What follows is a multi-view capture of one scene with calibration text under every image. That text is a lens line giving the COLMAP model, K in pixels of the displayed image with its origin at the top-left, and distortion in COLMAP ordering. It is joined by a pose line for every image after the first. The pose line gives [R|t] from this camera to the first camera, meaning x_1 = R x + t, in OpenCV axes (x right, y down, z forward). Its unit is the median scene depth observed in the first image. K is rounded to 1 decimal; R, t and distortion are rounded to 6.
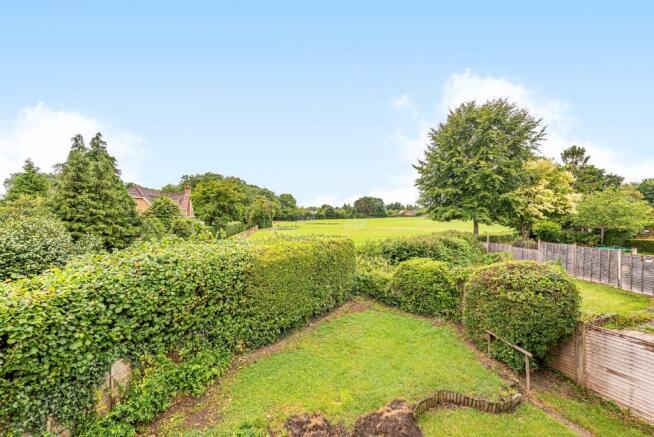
lens RADIAL K [[255.7, 0, 317.0], [0, 255.7, 220.5], [0, 0, 1]] dist [0.011550, -0.000616]
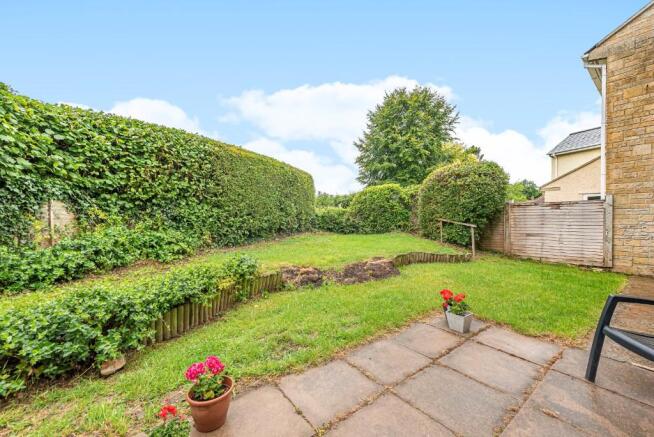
lens RADIAL K [[255.7, 0, 317.0], [0, 255.7, 220.5], [0, 0, 1]] dist [0.011550, -0.000616]
pose [[0.969014, -0.002429, 0.246995, -0.048300], [0.003136, 0.999992, -0.002470, 0.141929], [-0.246987, 0.003168, 0.969014, 0.011032]]
